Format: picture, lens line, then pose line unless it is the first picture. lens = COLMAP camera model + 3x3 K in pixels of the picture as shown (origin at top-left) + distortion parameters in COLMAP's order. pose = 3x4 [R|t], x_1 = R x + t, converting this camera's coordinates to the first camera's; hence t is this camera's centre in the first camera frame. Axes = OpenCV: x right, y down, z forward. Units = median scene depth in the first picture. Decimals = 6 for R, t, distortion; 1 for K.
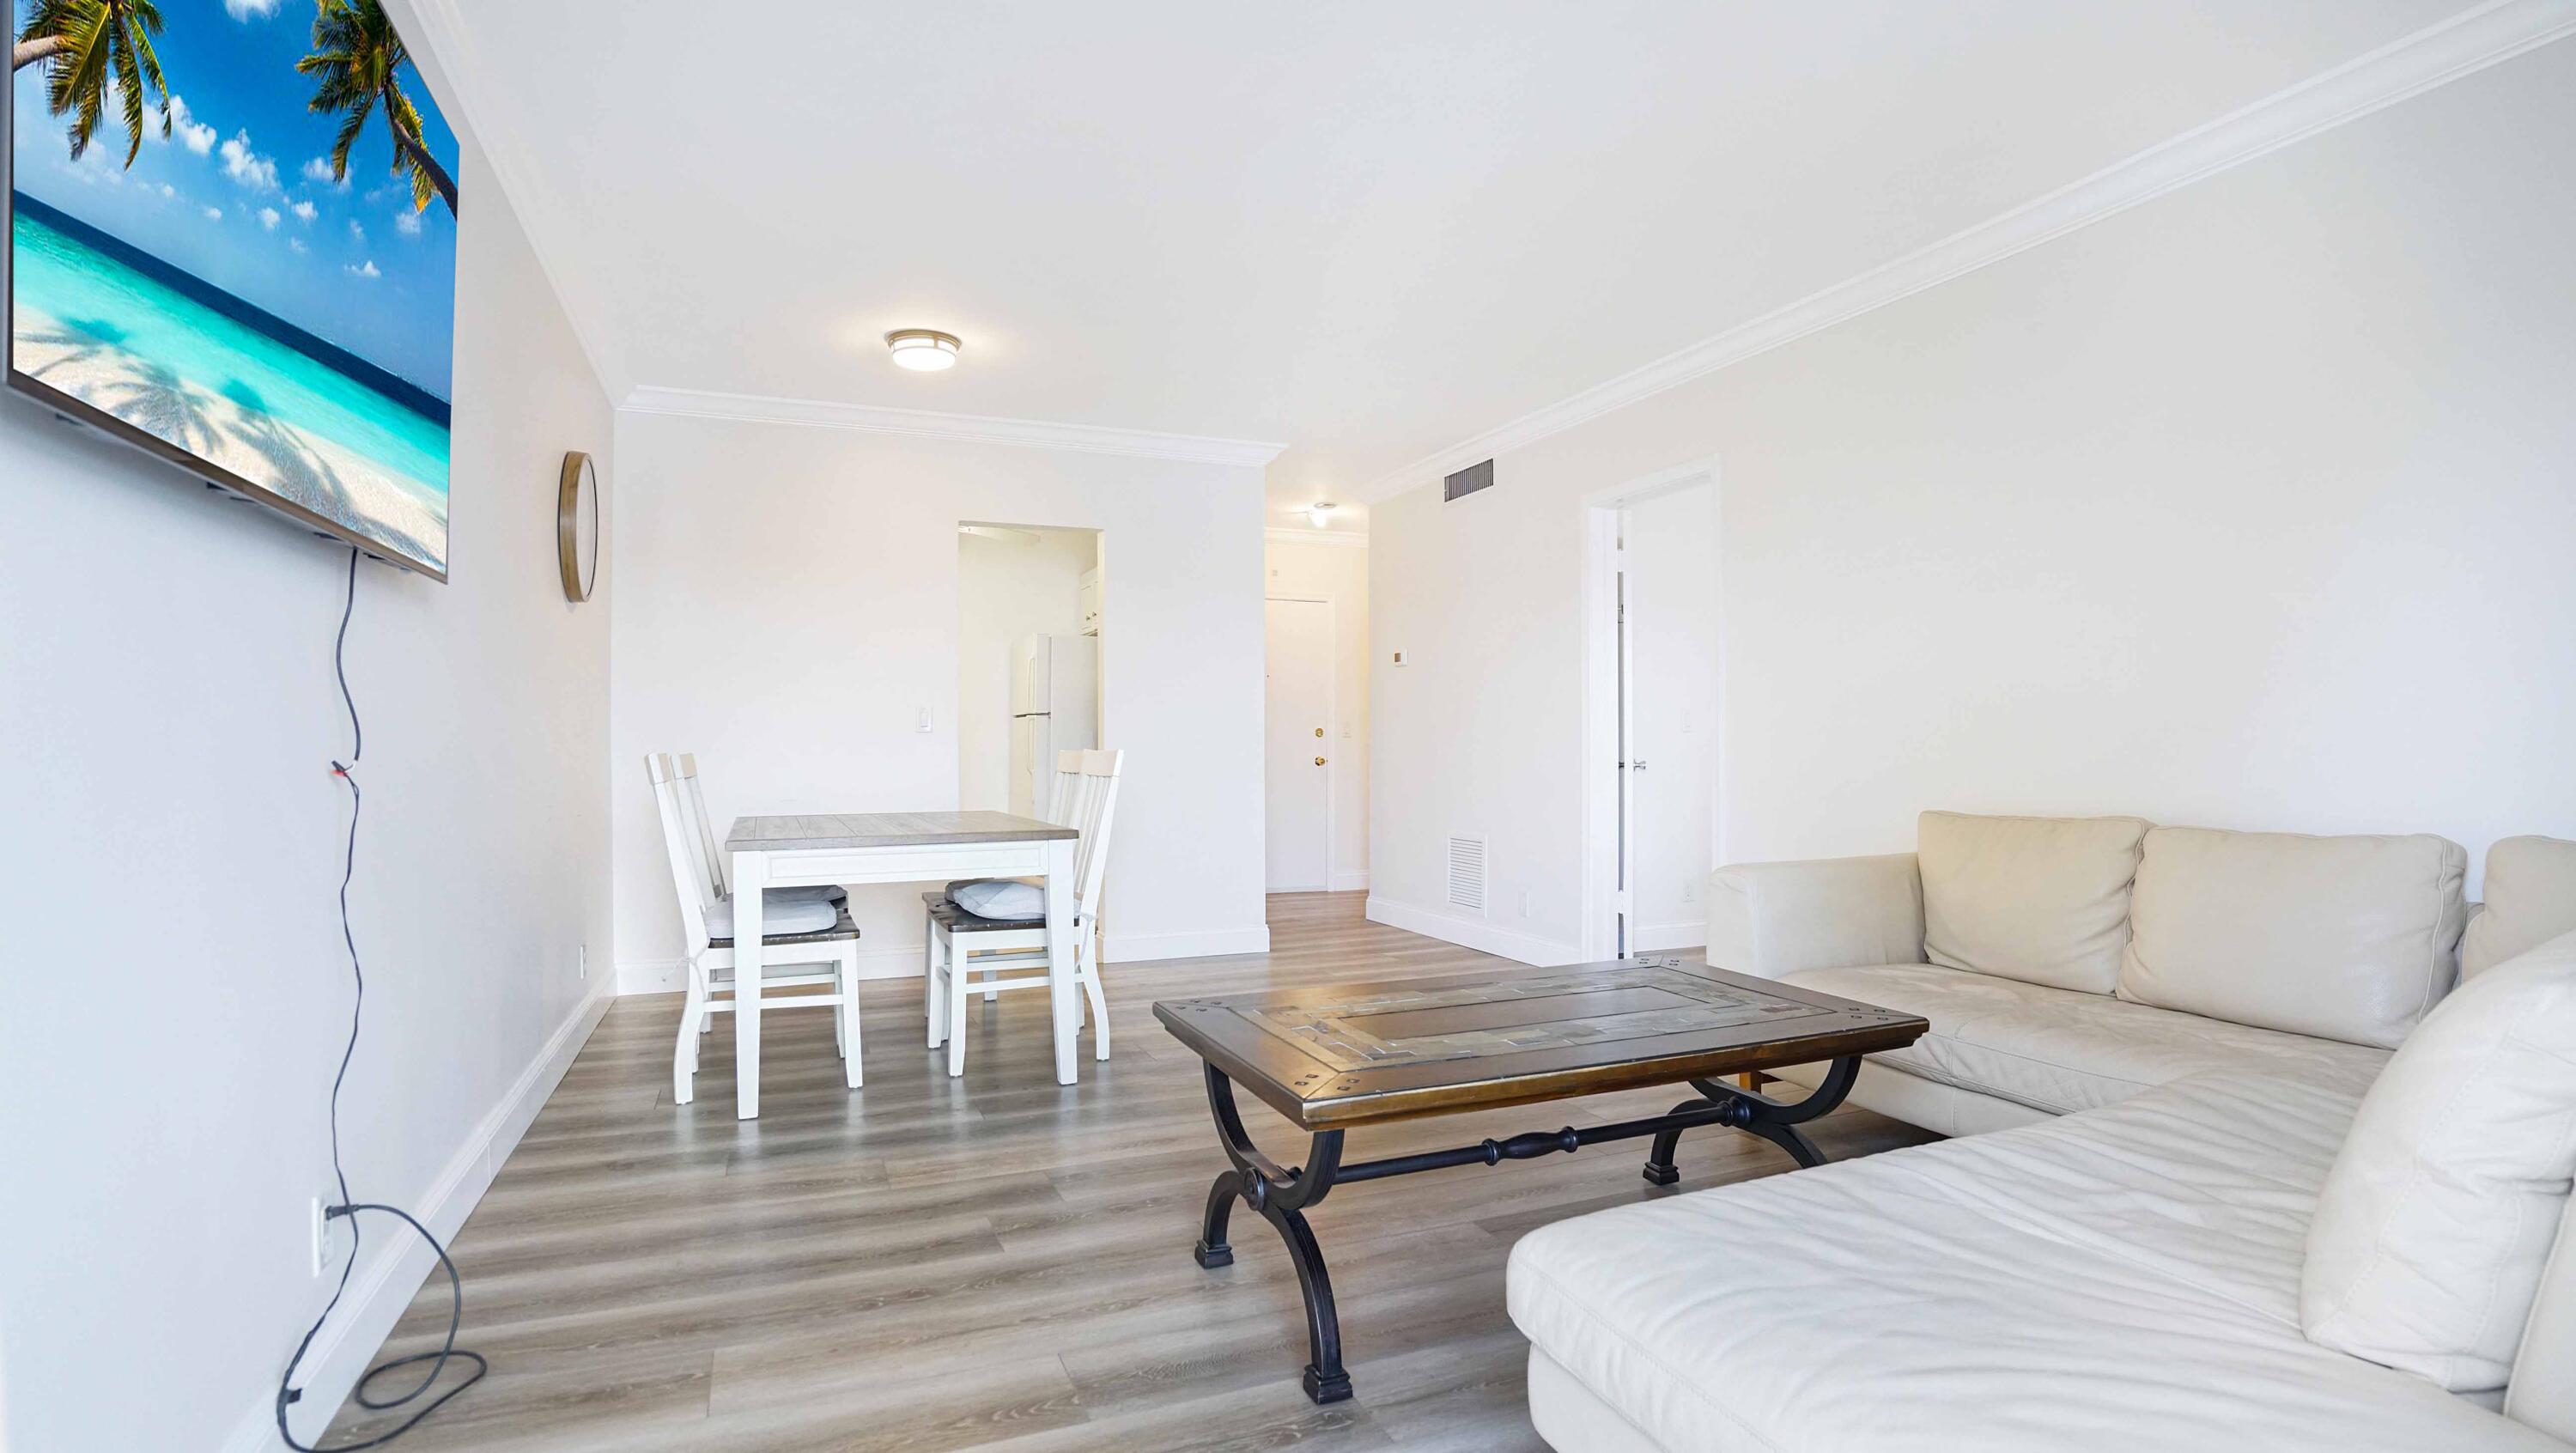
lens RADIAL K [[1259.3, 0, 1319.1], [0, 1259.3, 744.4], [0, 0, 1]] dist [-0.028372, 0.010230]
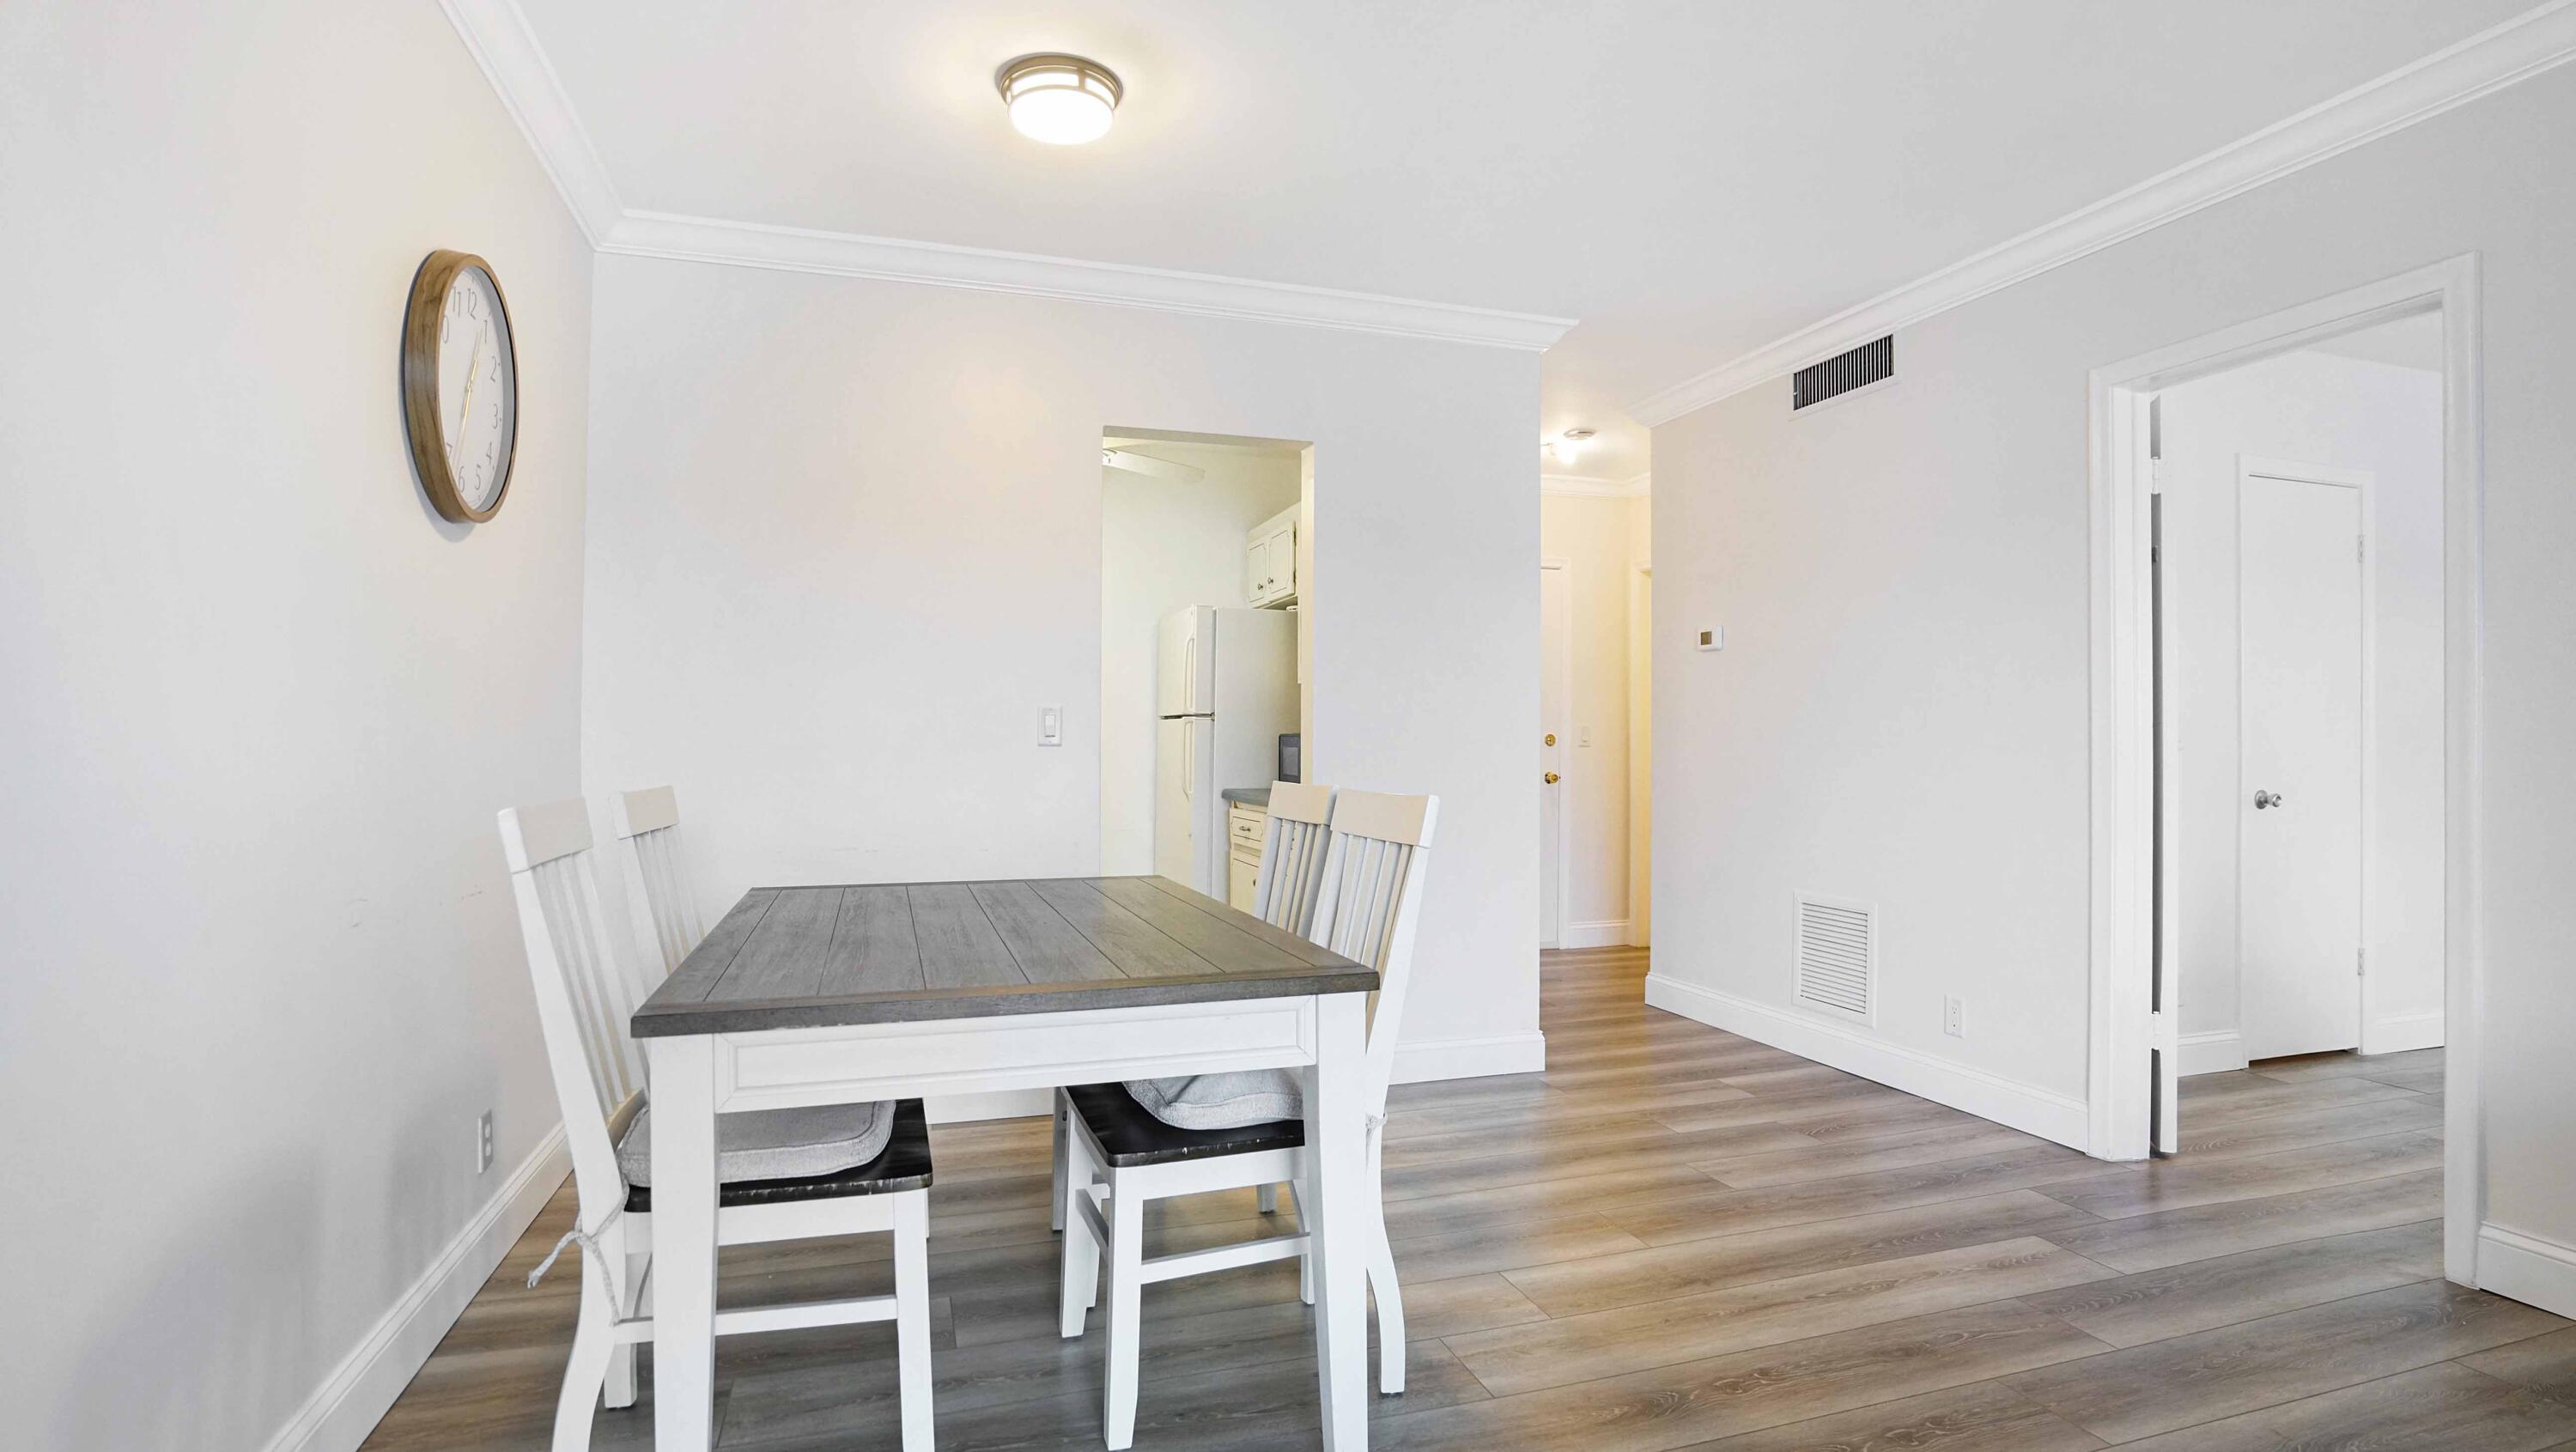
lens RADIAL K [[1259.2, 0, 1298.2], [0, 1259.2, 730.2], [0, 0, 1]] dist [-0.028372, 0.010230]
pose [[0.995165, 0.006424, -0.098007, -0.118965], [-0.007228, 0.999943, -0.007852, -0.013246], [0.097951, 0.008522, 0.995155, 0.352150]]
